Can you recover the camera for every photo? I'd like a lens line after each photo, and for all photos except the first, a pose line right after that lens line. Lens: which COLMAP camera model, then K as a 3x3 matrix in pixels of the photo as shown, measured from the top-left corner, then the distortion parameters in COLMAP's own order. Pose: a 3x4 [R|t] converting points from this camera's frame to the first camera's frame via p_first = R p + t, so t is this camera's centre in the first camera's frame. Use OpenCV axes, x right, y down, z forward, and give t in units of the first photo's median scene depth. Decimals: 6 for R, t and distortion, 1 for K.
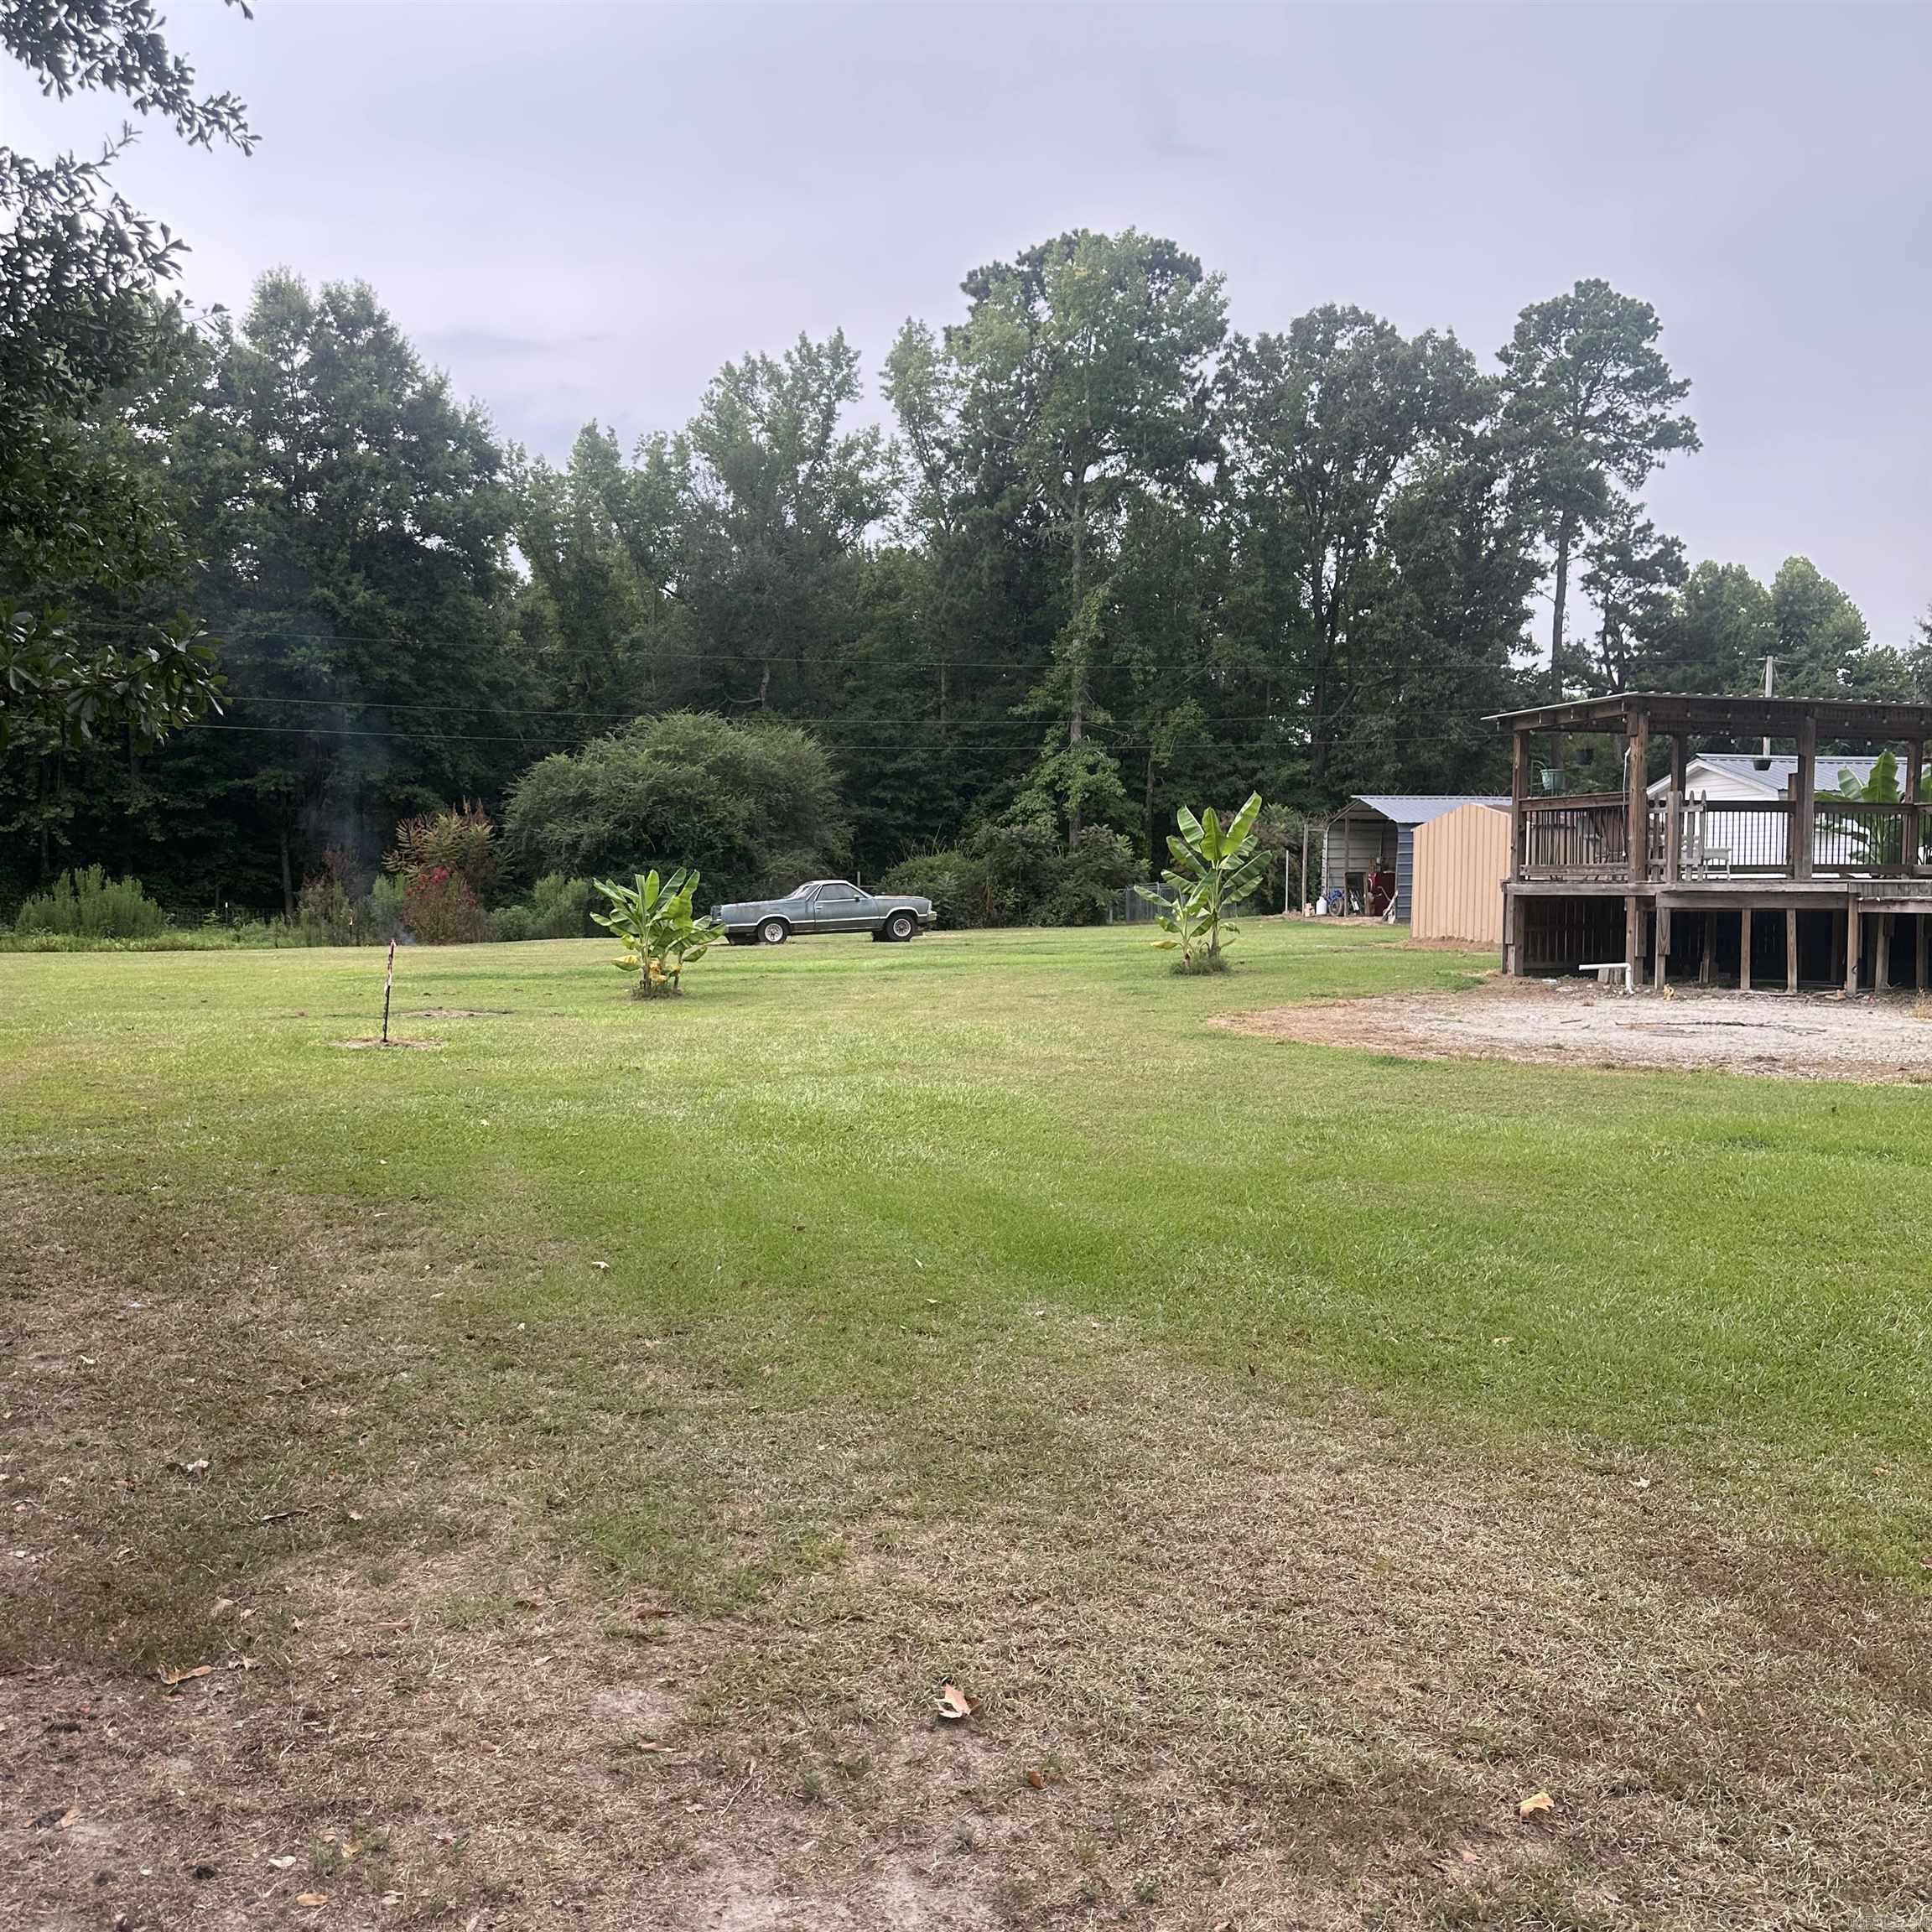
lens RADIAL K [[1836.4, 0, 946.1], [0, 1836.4, 980.1], [0, 0, 1]] dist [0.009735, 0.000000]
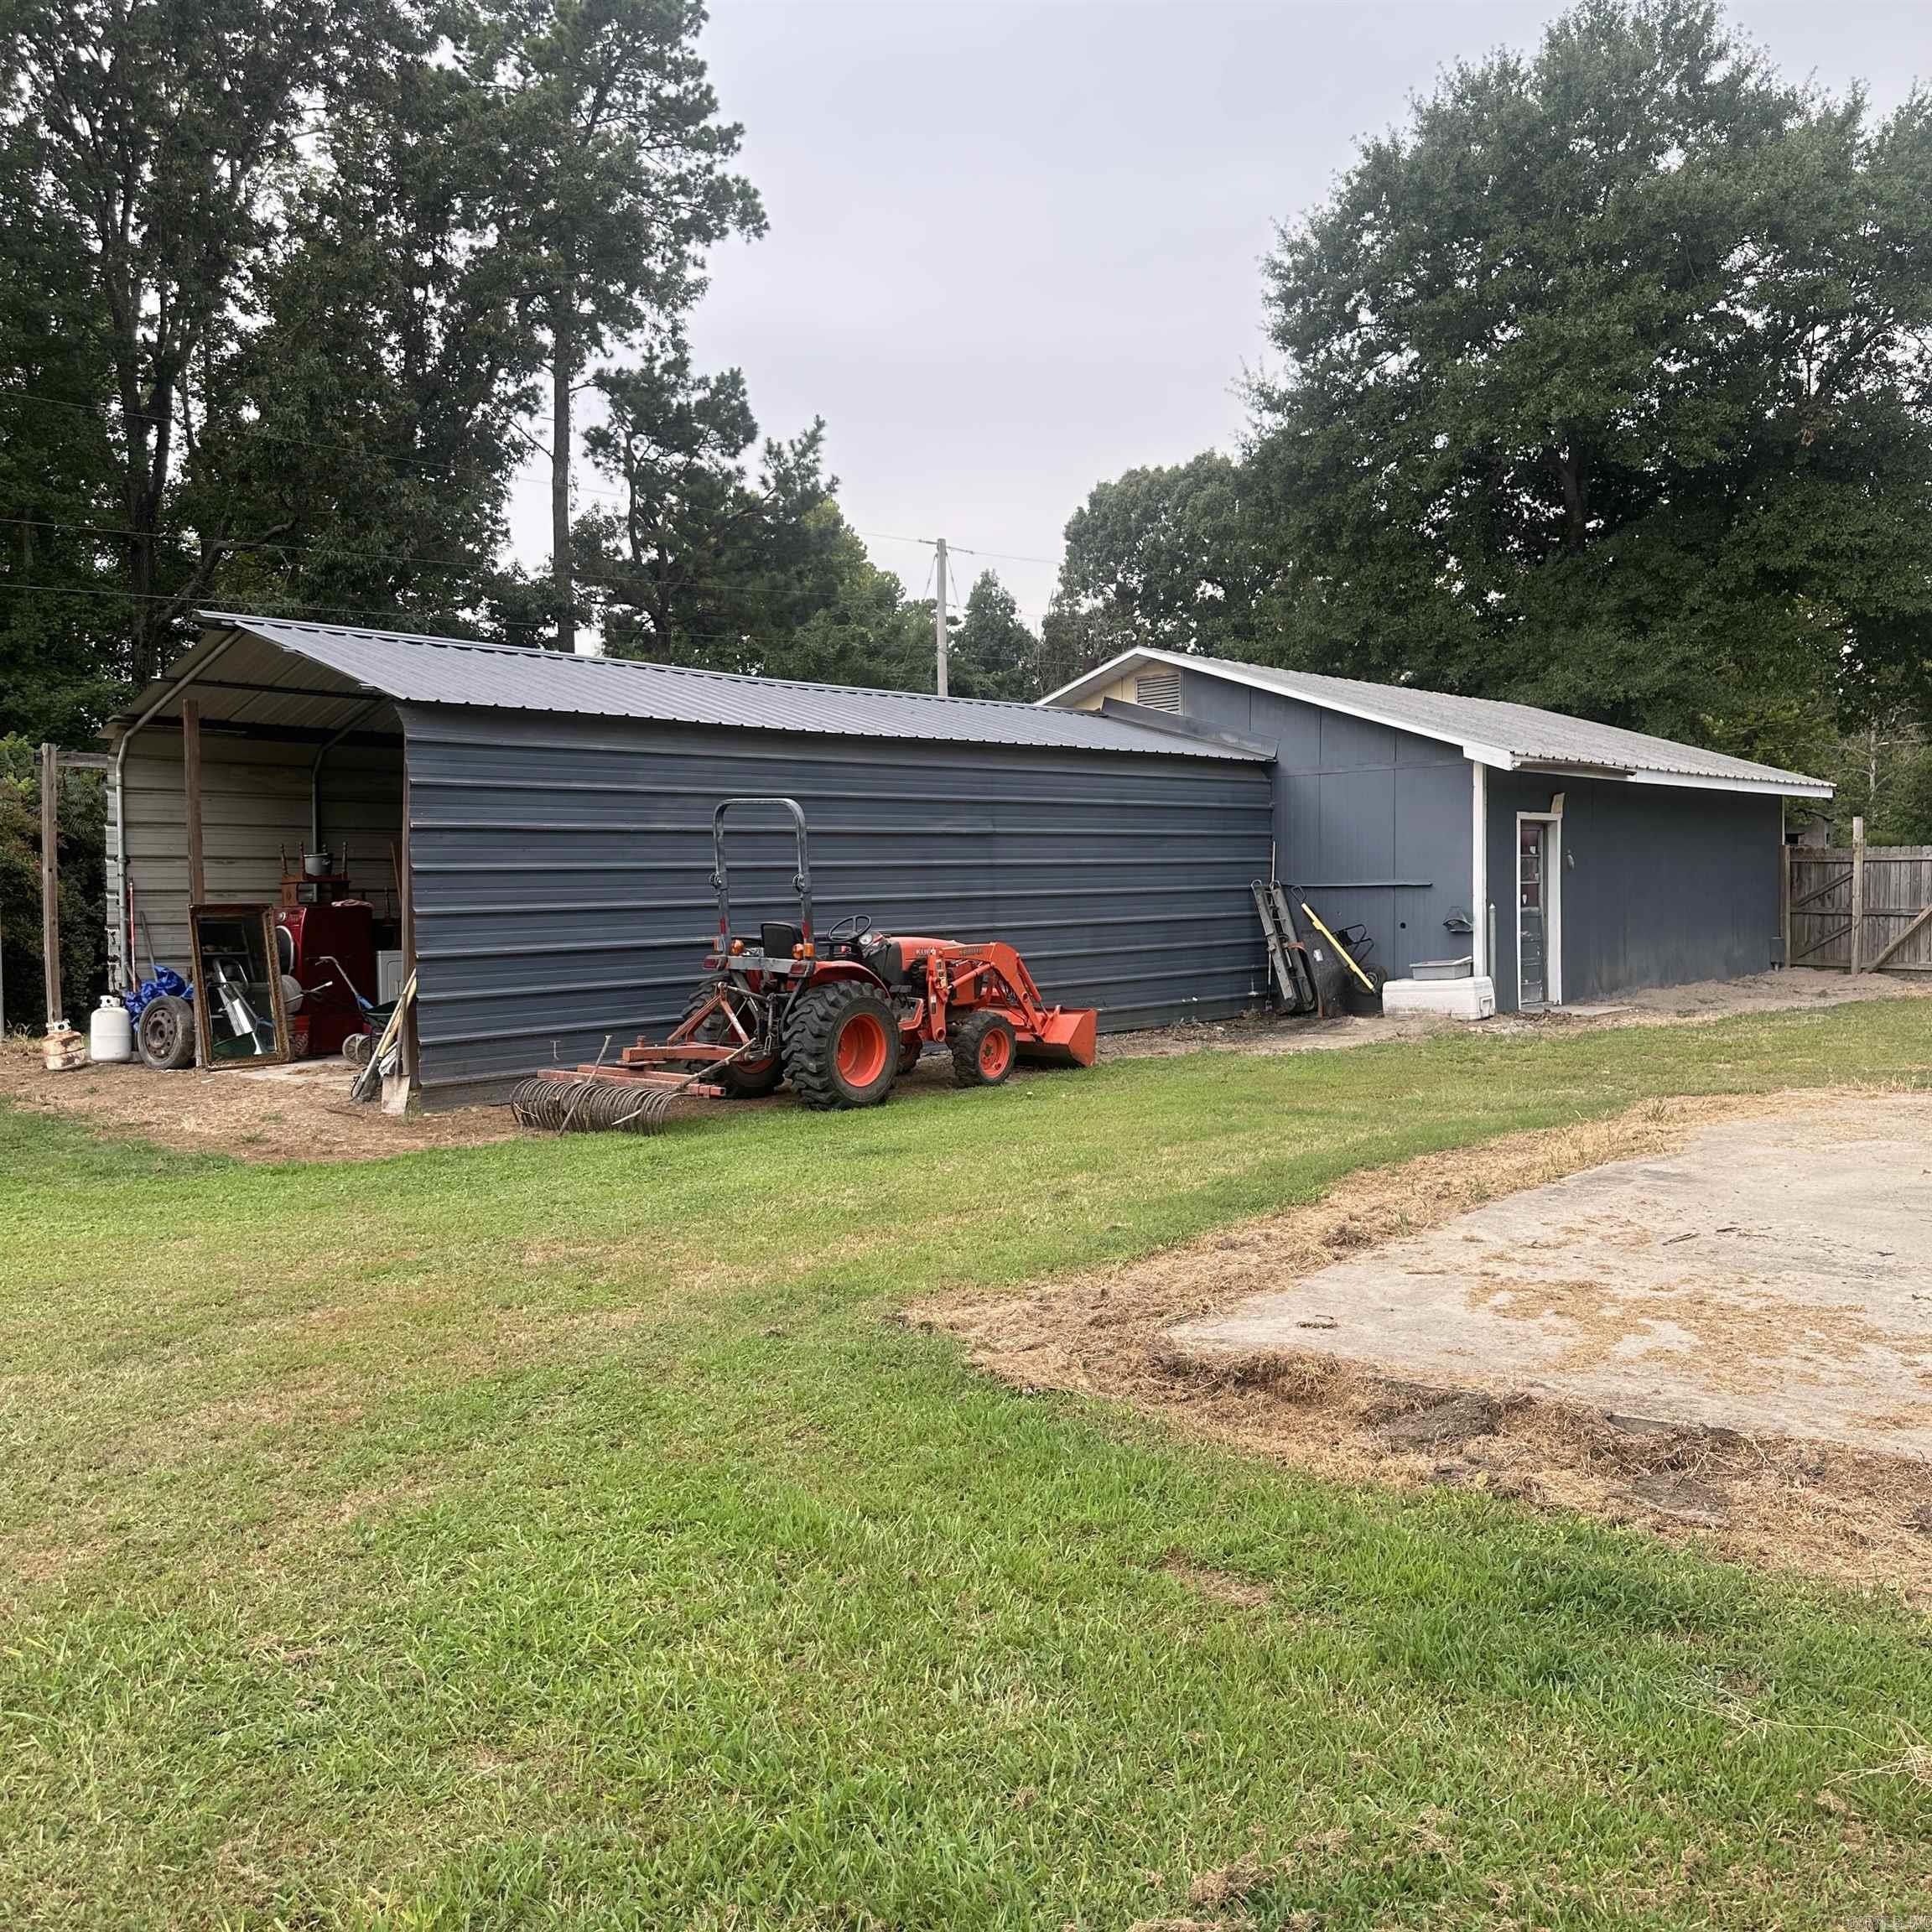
lens RADIAL K [[1836.4, 0, 971.8], [0, 1836.4, 974.6], [0, 0, 1]] dist [0.009735, 0.000000]
pose [[0.825290, -0.042586, 0.563102, 0.153577], [0.053925, 0.998539, -0.003517, -0.040023], [-0.562129, 0.033267, 0.826380, 0.686966]]
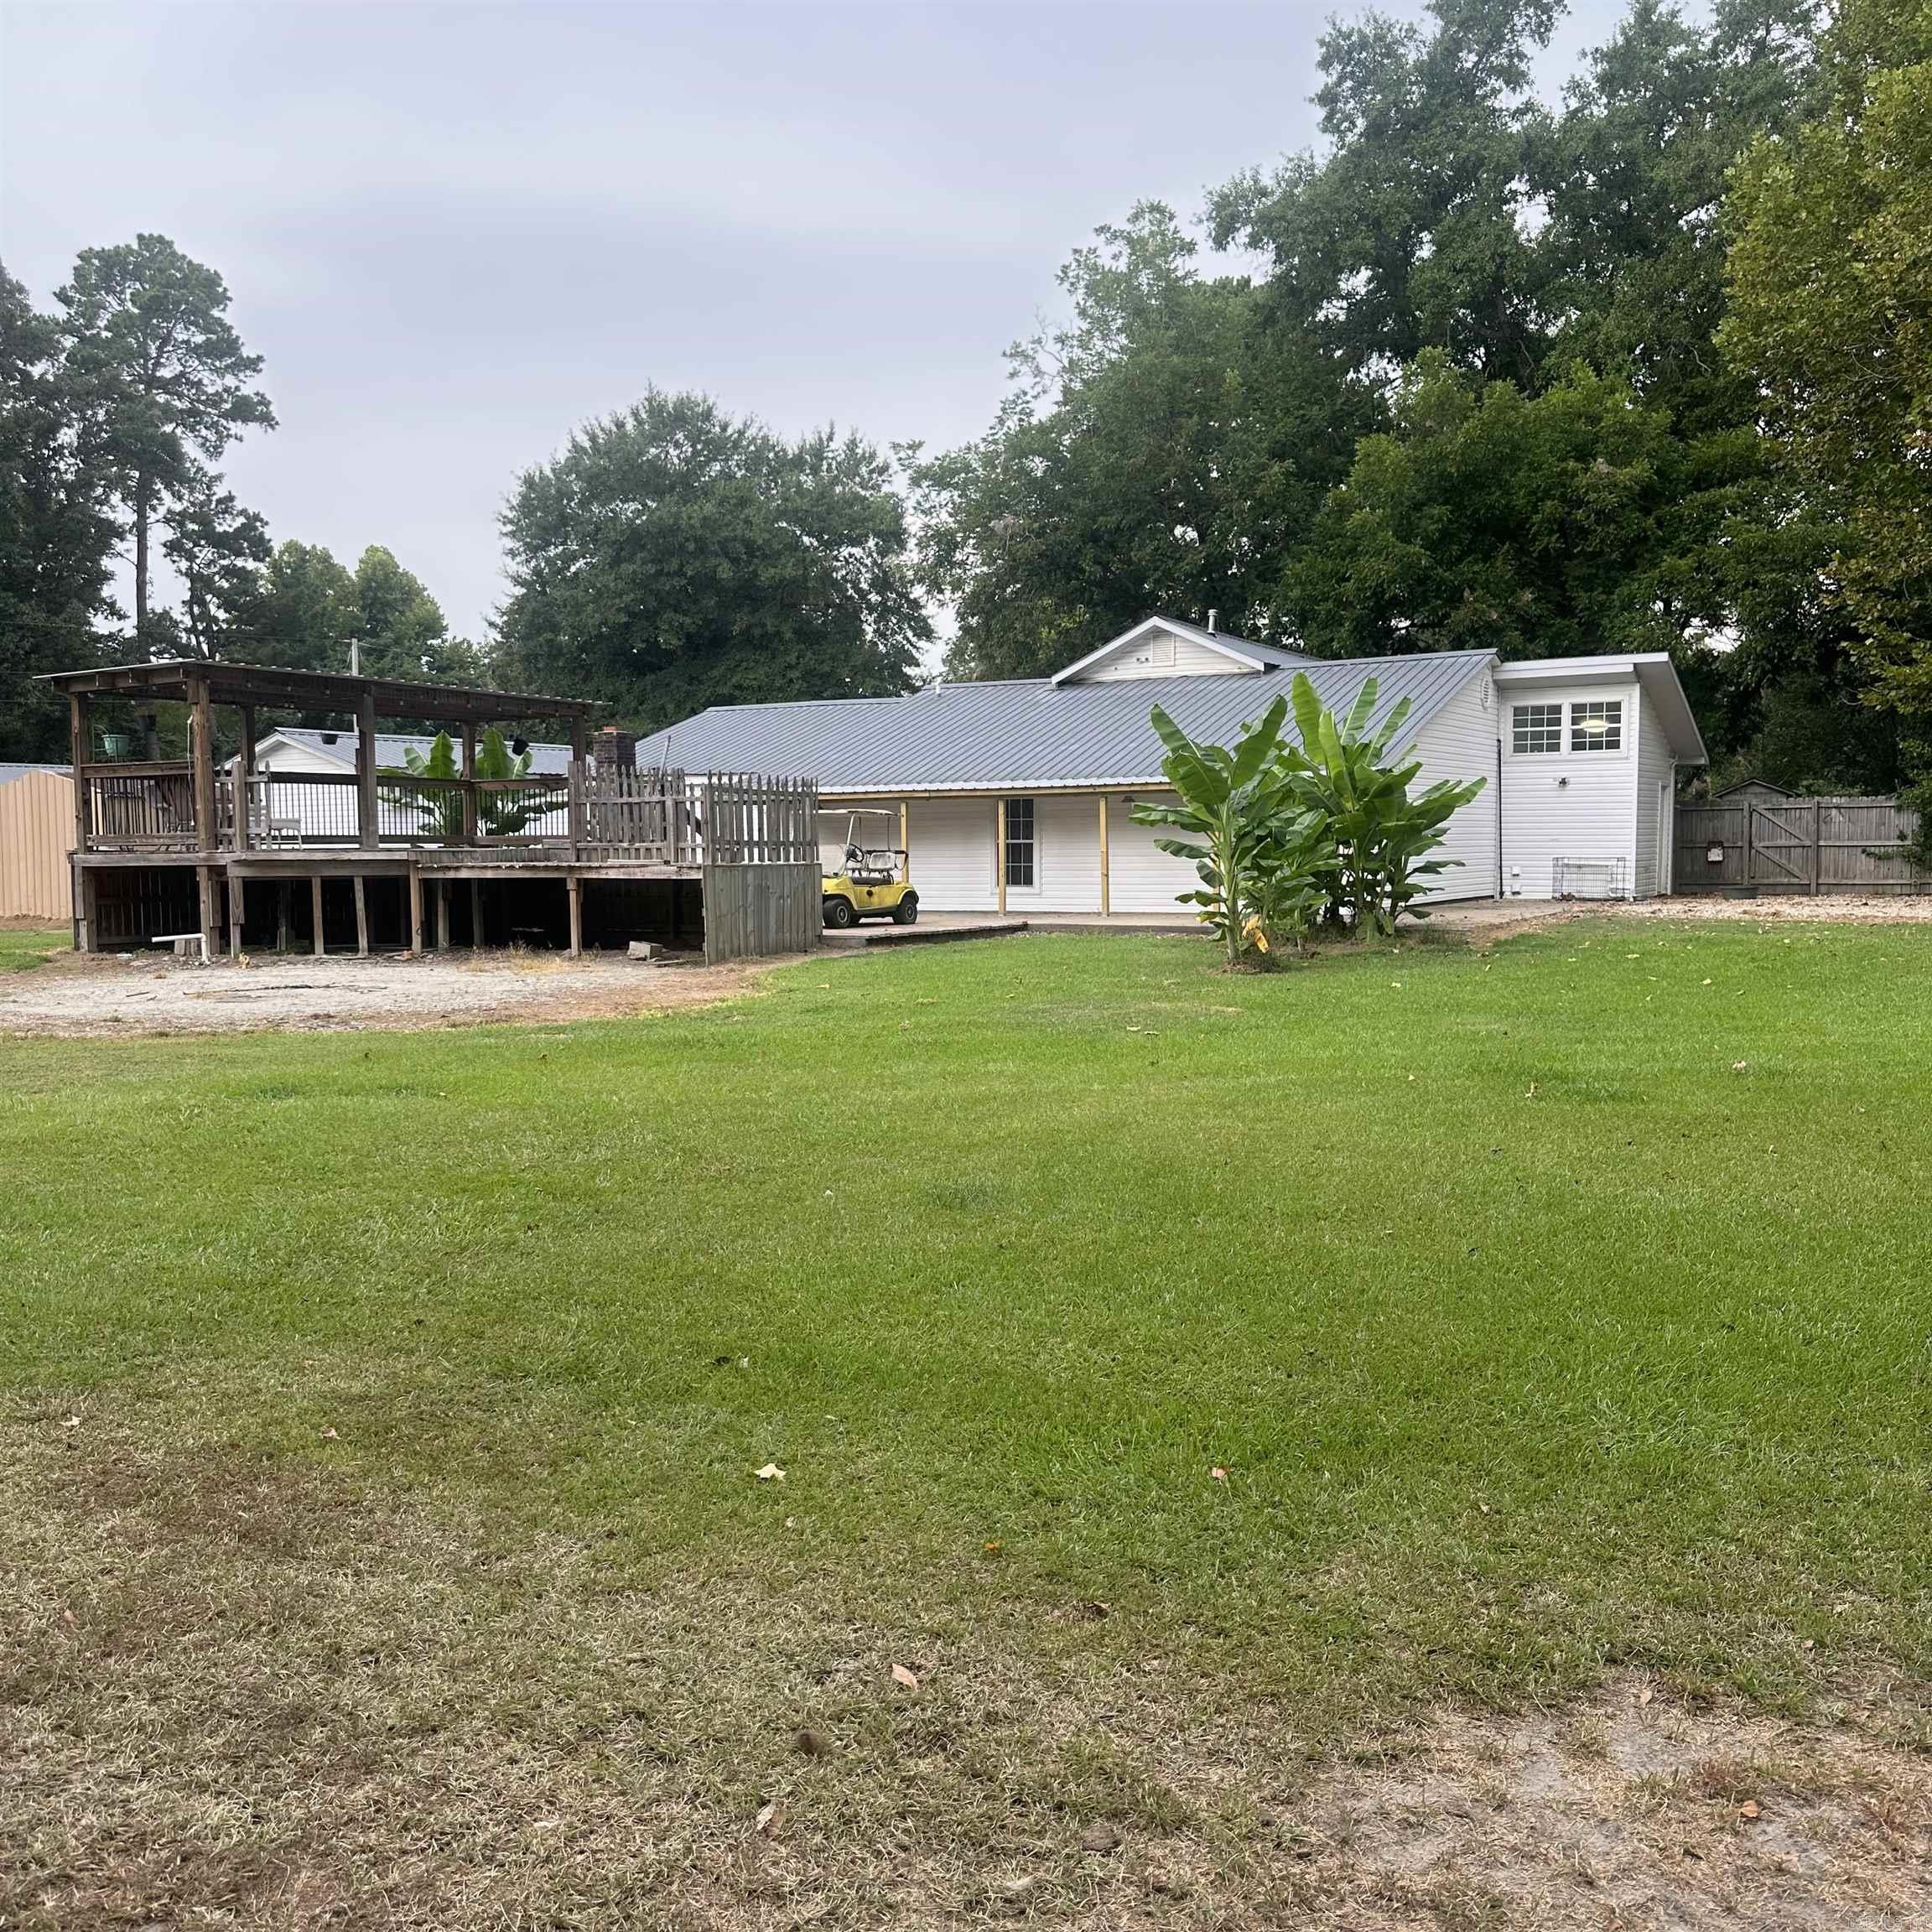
lens RADIAL K [[1836.4, 0, 967.0], [0, 1836.4, 972.7], [0, 0, 1]] dist [0.009735, 0.000000]
pose [[0.744179, -0.051226, 0.666013, 0.005153], [0.045262, 0.998631, 0.026235, 0.001500], [-0.666445, 0.010622, 0.745479, -0.004634]]
